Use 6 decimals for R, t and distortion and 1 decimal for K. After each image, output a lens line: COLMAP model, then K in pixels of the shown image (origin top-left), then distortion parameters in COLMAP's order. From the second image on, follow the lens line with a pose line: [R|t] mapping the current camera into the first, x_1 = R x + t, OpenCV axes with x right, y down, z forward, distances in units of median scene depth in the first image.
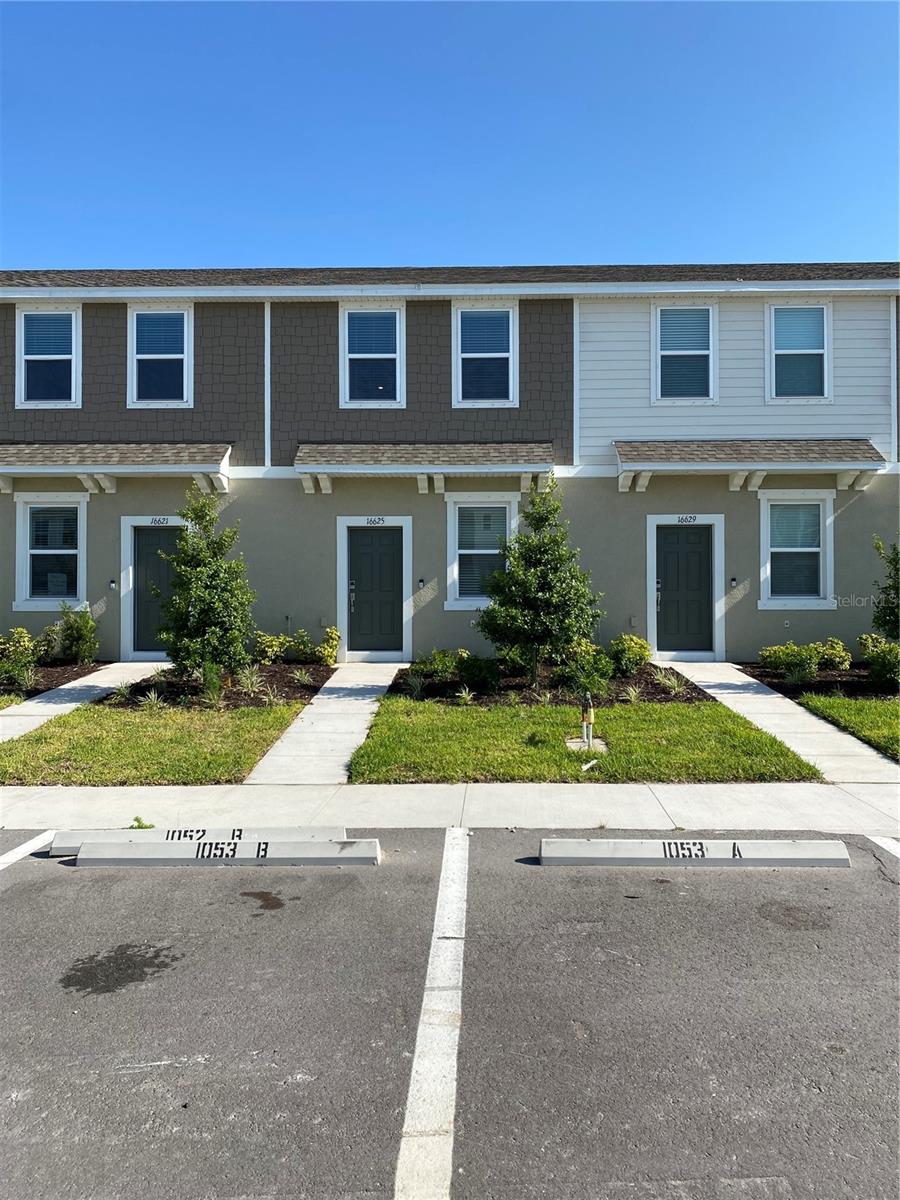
lens RADIAL K [[914.5, 0, 450.5], [0, 914.5, 593.5], [0, 0, 1]] dist [0.035846, -0.014379]
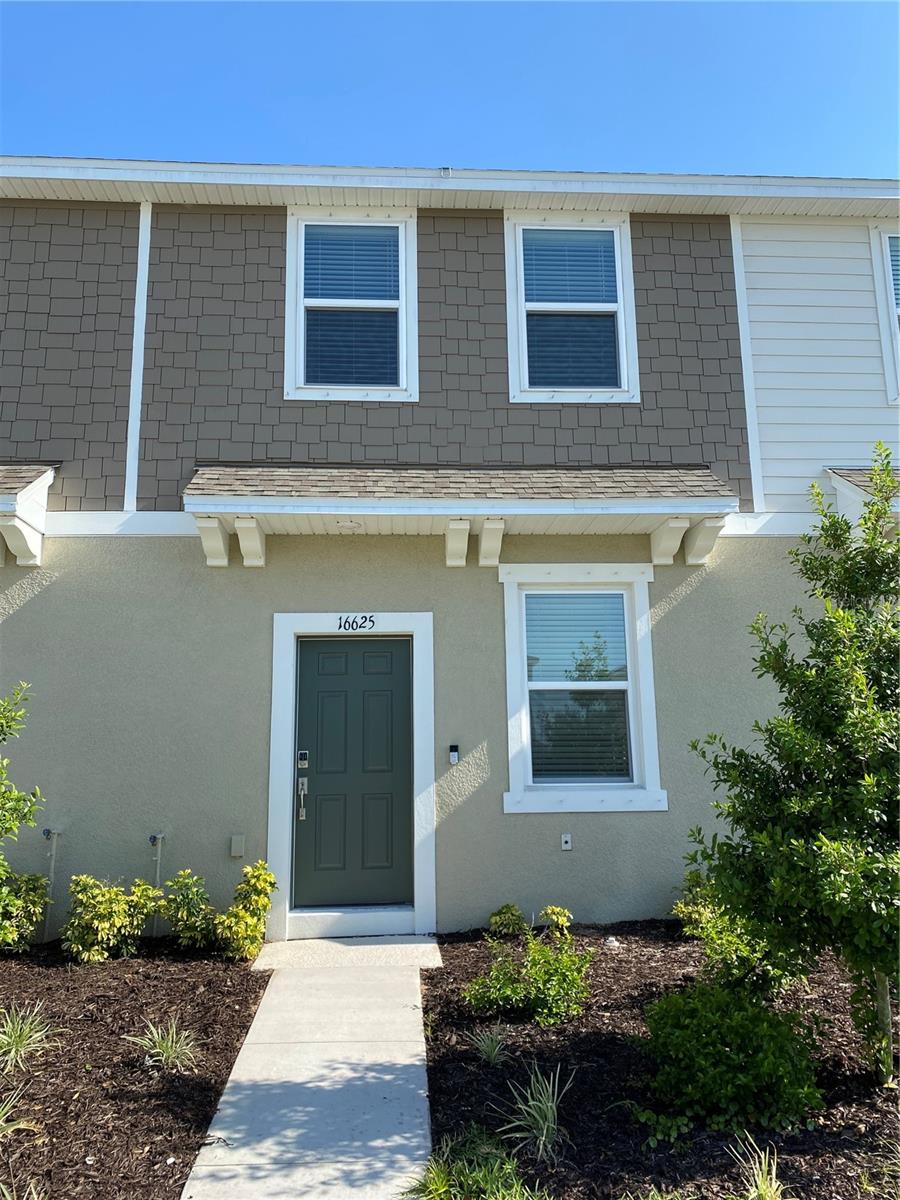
lens RADIAL K [[914.5, 0, 464.3], [0, 914.5, 578.1], [0, 0, 1]] dist [0.035846, -0.014379]
pose [[0.994885, 0.005673, 0.100850, -0.074032], [0.012062, 0.984605, -0.174379, -0.018235], [-0.100287, 0.174704, 0.979501, 0.521957]]
